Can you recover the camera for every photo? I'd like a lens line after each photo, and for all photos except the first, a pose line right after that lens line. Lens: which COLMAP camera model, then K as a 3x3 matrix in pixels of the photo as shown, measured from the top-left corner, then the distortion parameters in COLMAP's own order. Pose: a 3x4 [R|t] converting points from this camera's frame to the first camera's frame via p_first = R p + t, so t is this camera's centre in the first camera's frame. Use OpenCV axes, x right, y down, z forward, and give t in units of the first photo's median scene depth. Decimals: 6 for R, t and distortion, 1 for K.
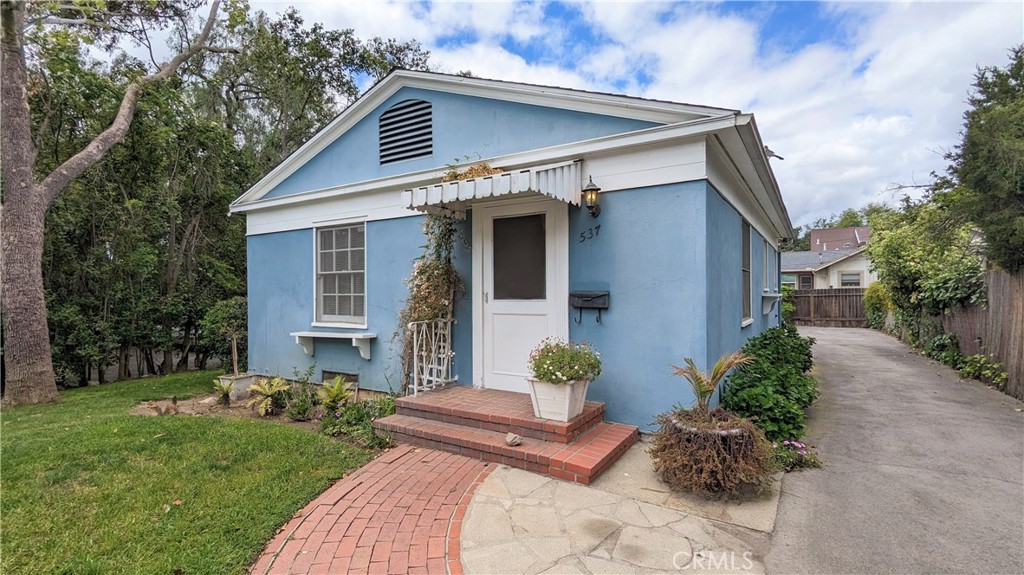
lens RADIAL K [[485.1, 0, 510.5], [0, 485.1, 290.8], [0, 0, 1]] dist [0.004158, -0.000288]
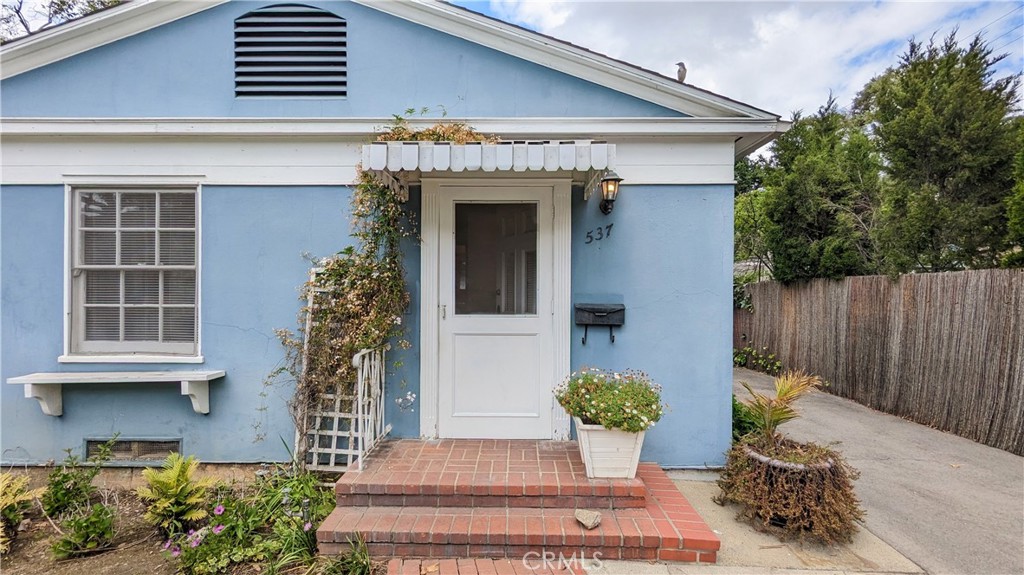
lens RADIAL K [[495.1, 0, 512.0], [0, 495.1, 287.5], [0, 0, 1]] dist [-0.000252, 0.000017]
pose [[0.851307, 0.011043, 0.524552, -0.330845], [-0.009845, 0.999939, -0.005073, -0.018219], [-0.524575, -0.000846, 0.851364, 0.311062]]
